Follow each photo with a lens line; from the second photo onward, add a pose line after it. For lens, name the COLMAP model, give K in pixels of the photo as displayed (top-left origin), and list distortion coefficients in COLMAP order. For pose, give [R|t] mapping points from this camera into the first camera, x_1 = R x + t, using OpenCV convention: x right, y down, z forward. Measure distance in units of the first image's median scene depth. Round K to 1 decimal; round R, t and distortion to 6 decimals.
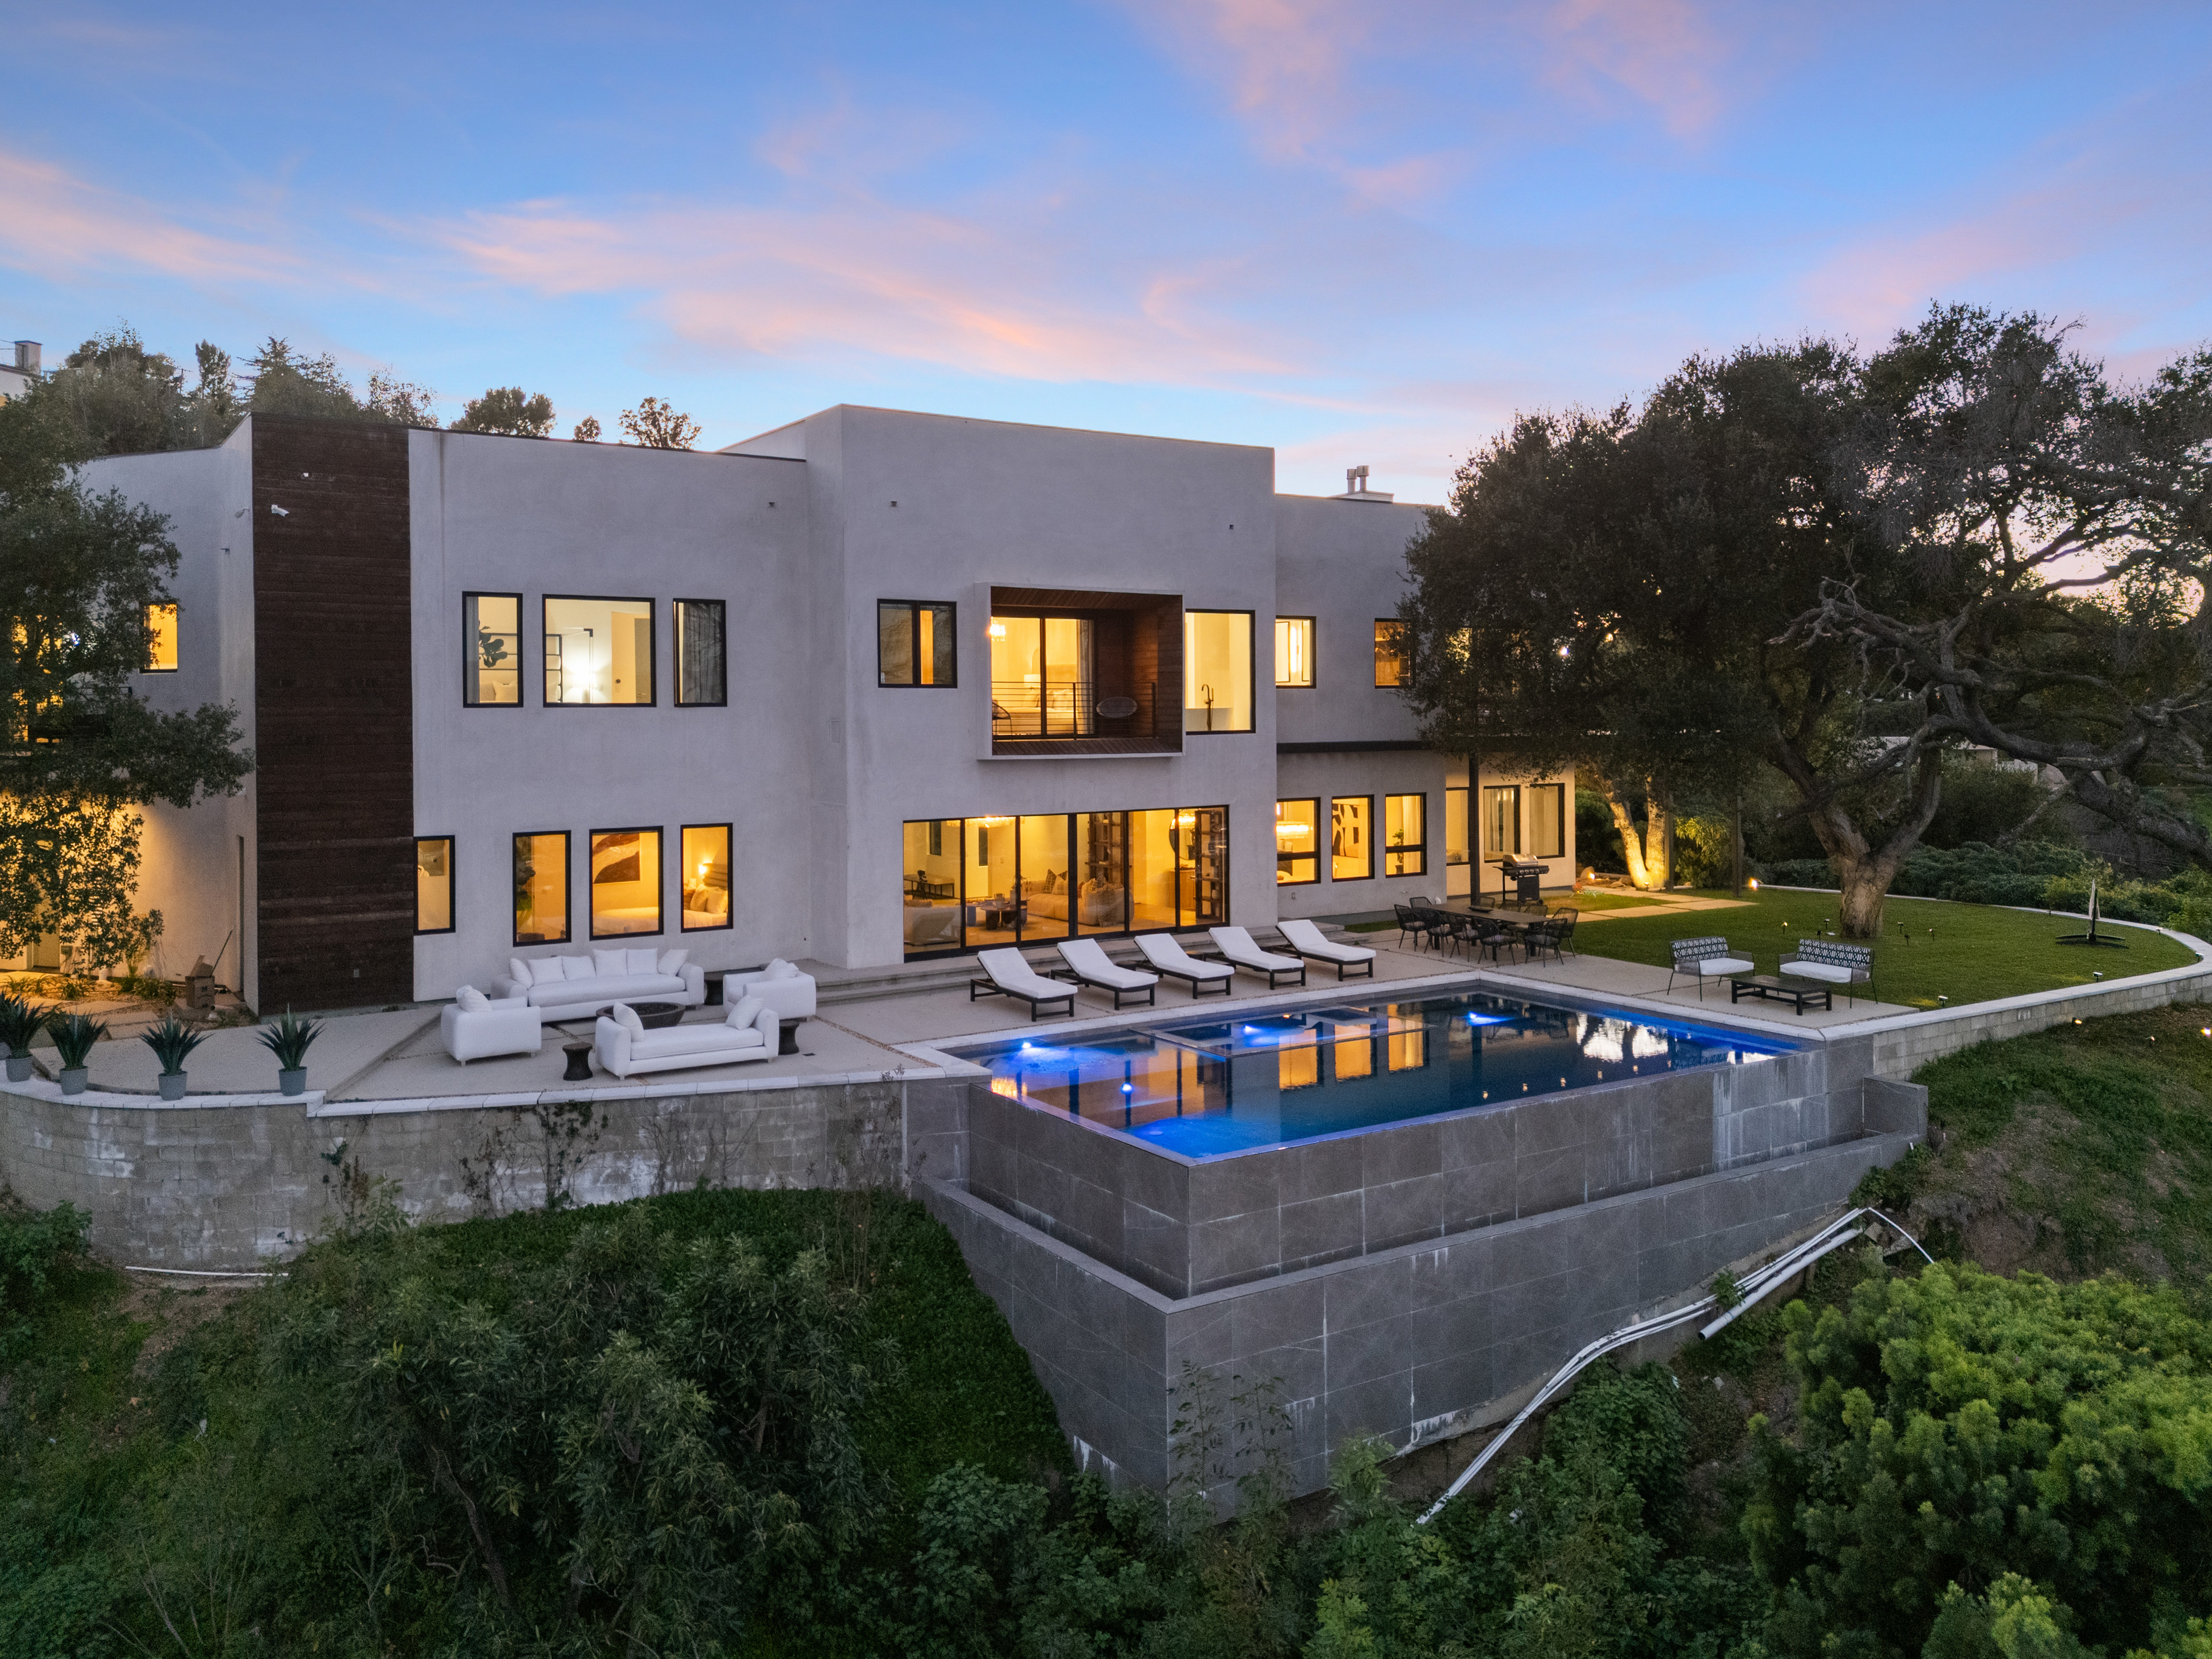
lens RADIAL K [[1649.6, 0, 1149.9], [0, 1649.6, 698.6], [0, 0, 1]] dist [0.043182, -0.031043]
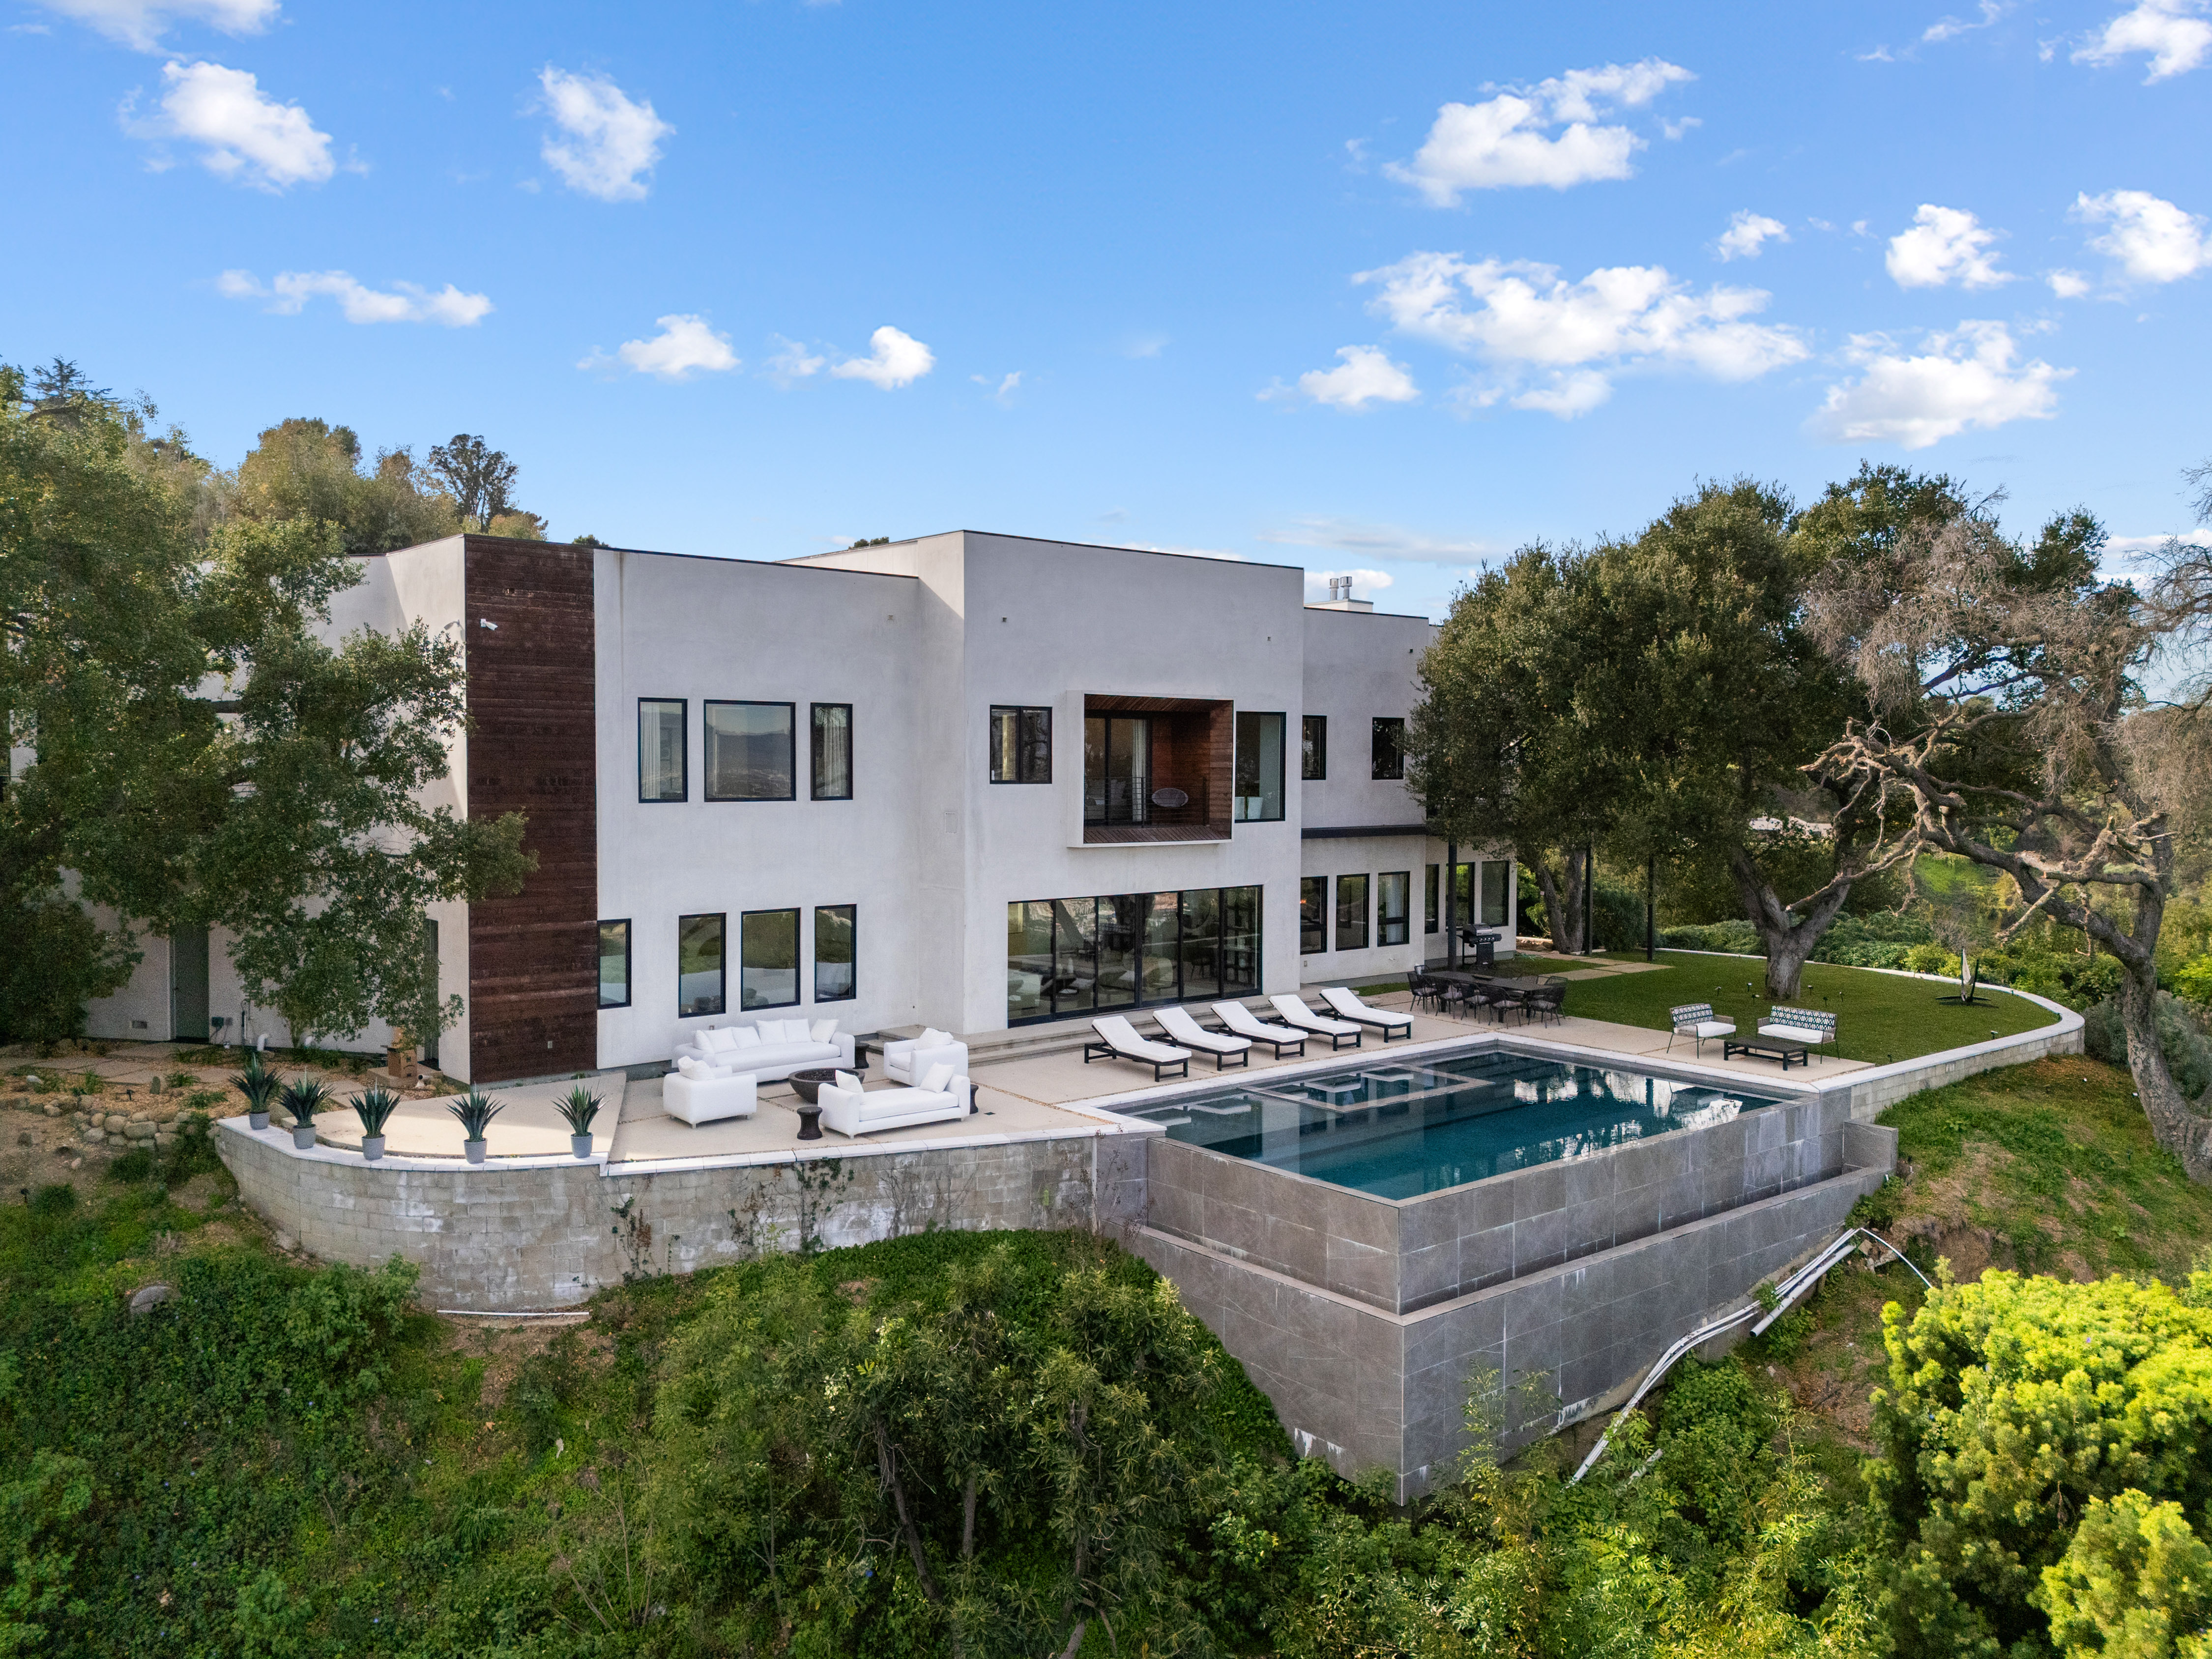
lens RADIAL K [[1649.6, 0, 1139.0], [0, 1649.6, 743.0], [0, 0, 1]] dist [0.043182, -0.031043]
pose [[0.992428, 0.014043, 0.122025, -0.240901], [-0.014033, 0.999901, -0.000941, -0.041278], [-0.122026, -0.000778, 0.992527, -0.145259]]
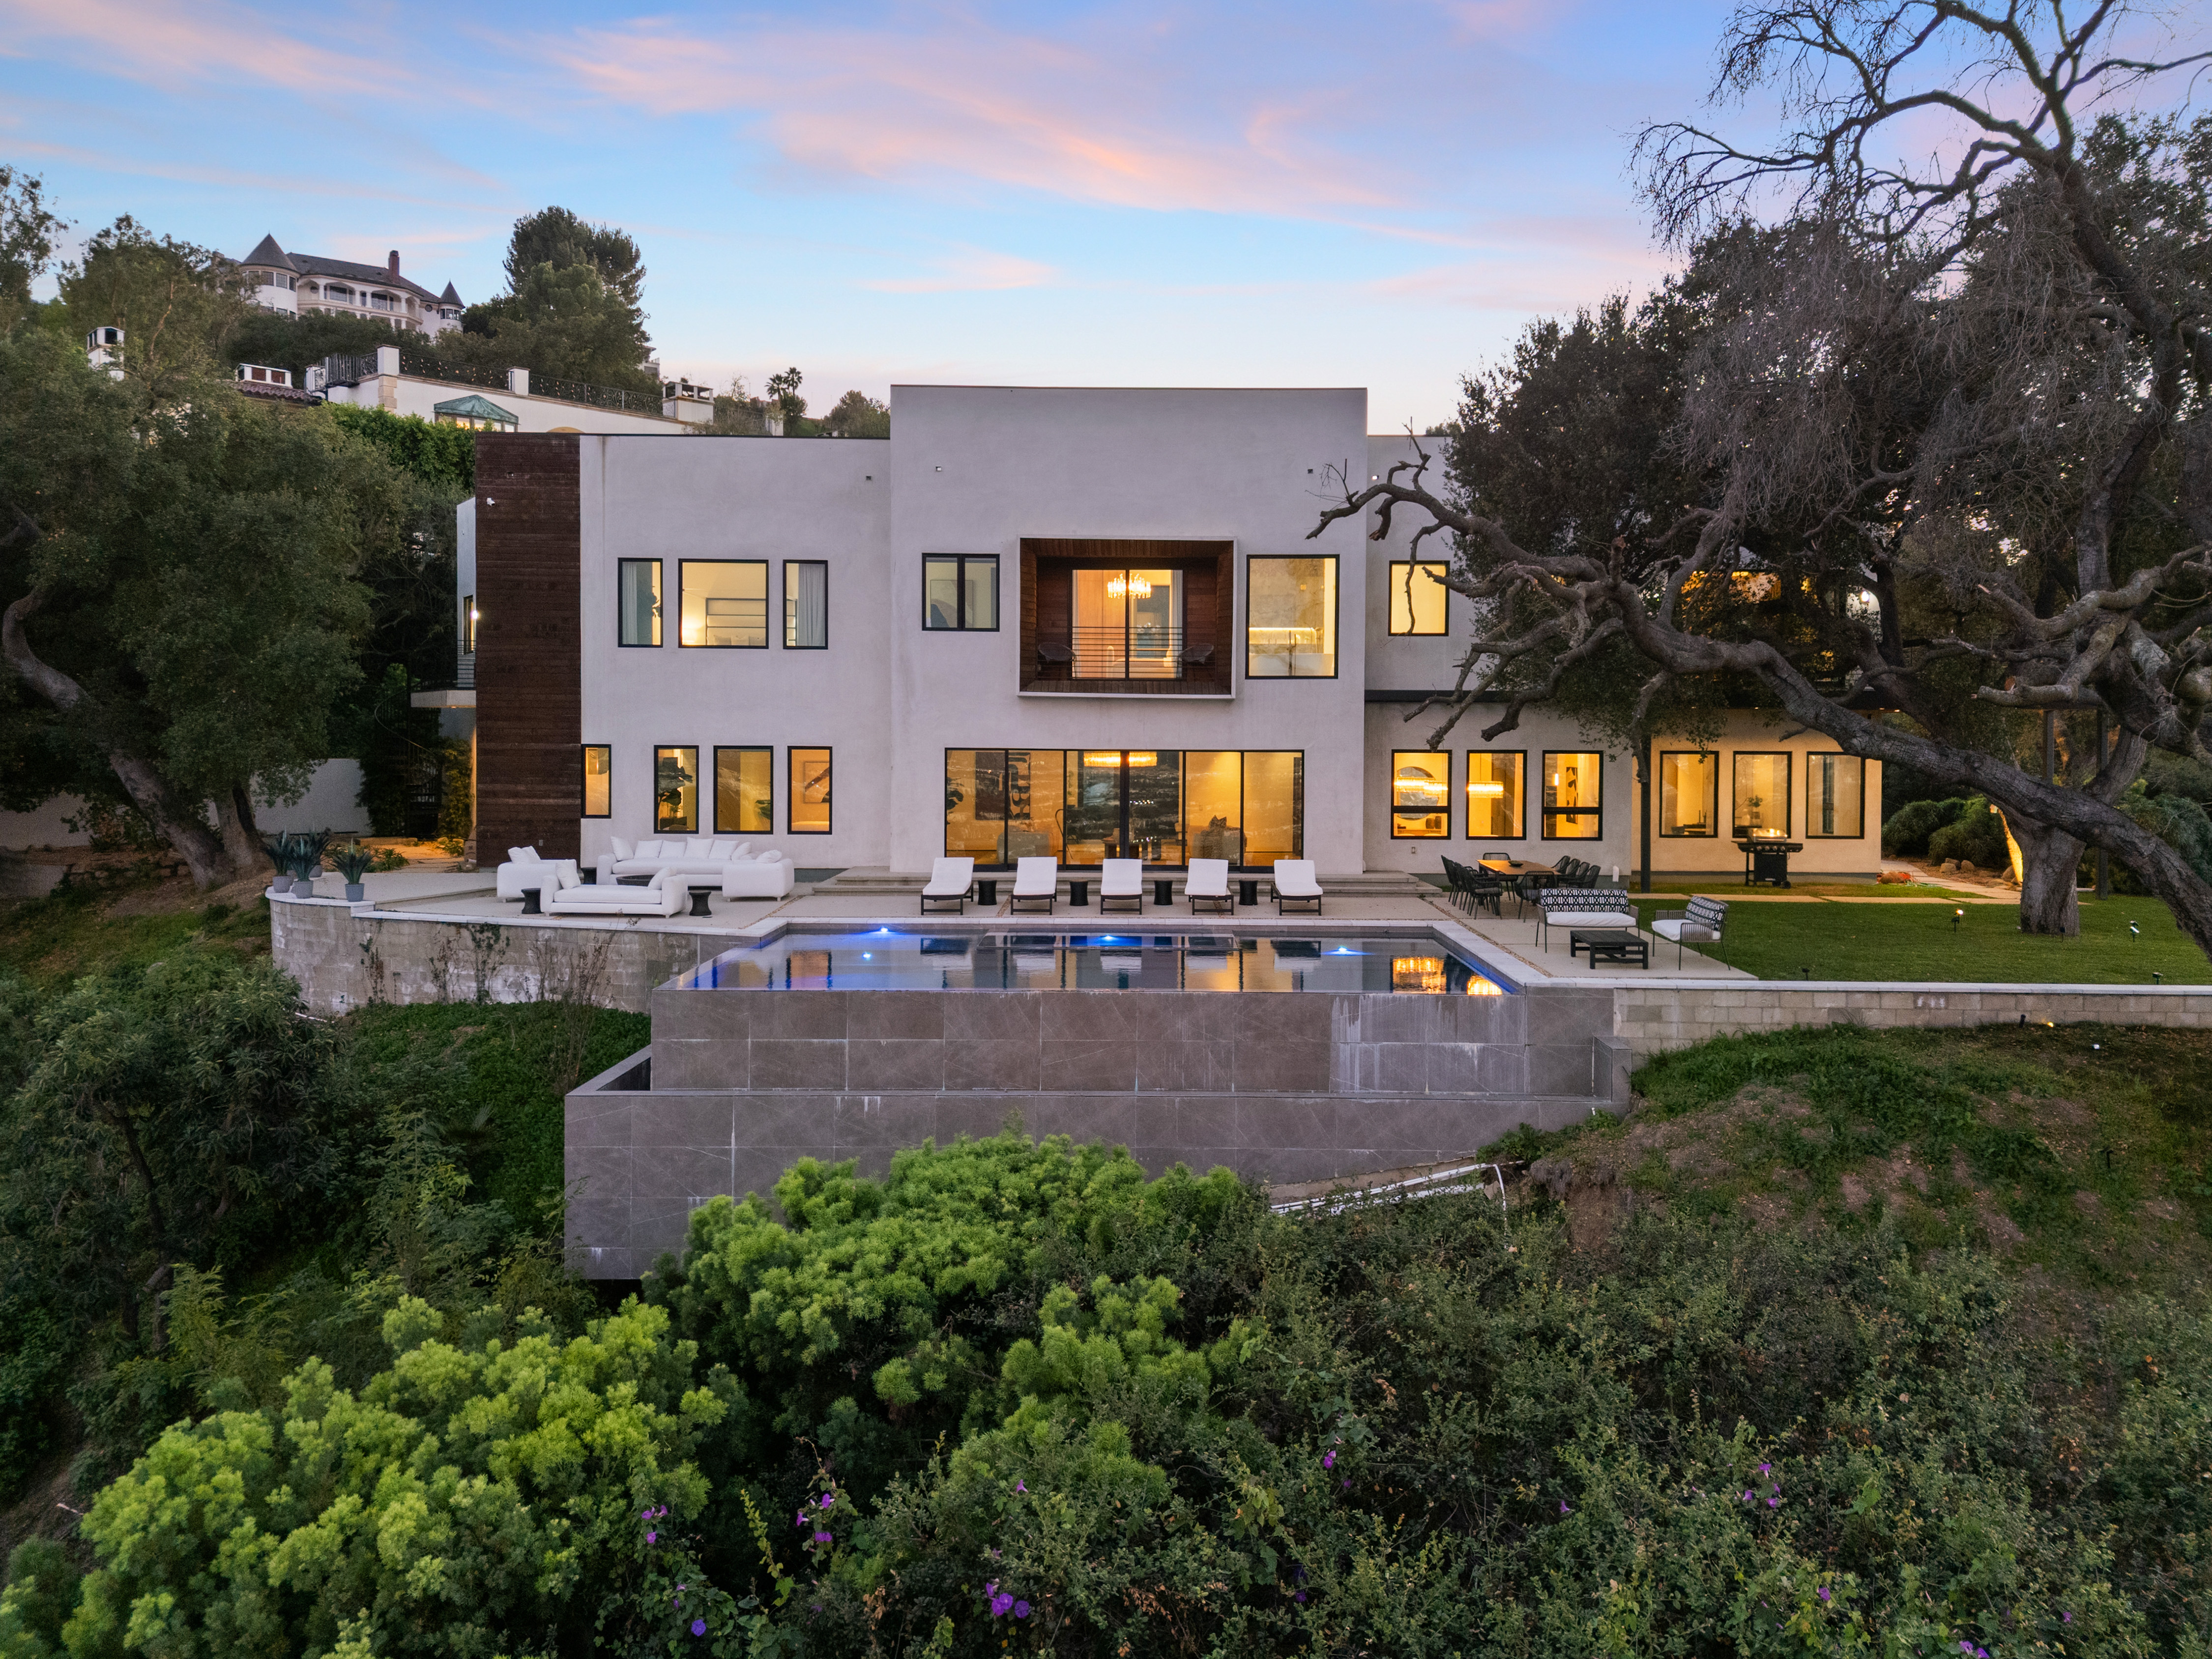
lens RADIAL K [[1649.6, 0, 1173.4], [0, 1649.6, 754.0], [0, 0, 1]] dist [0.043182, -0.031043]
pose [[0.841563, 0.018417, -0.539844, 0.728895], [-0.007563, 0.999722, 0.022316, 0.063234], [0.540105, -0.014698, 0.841469, 0.153597]]
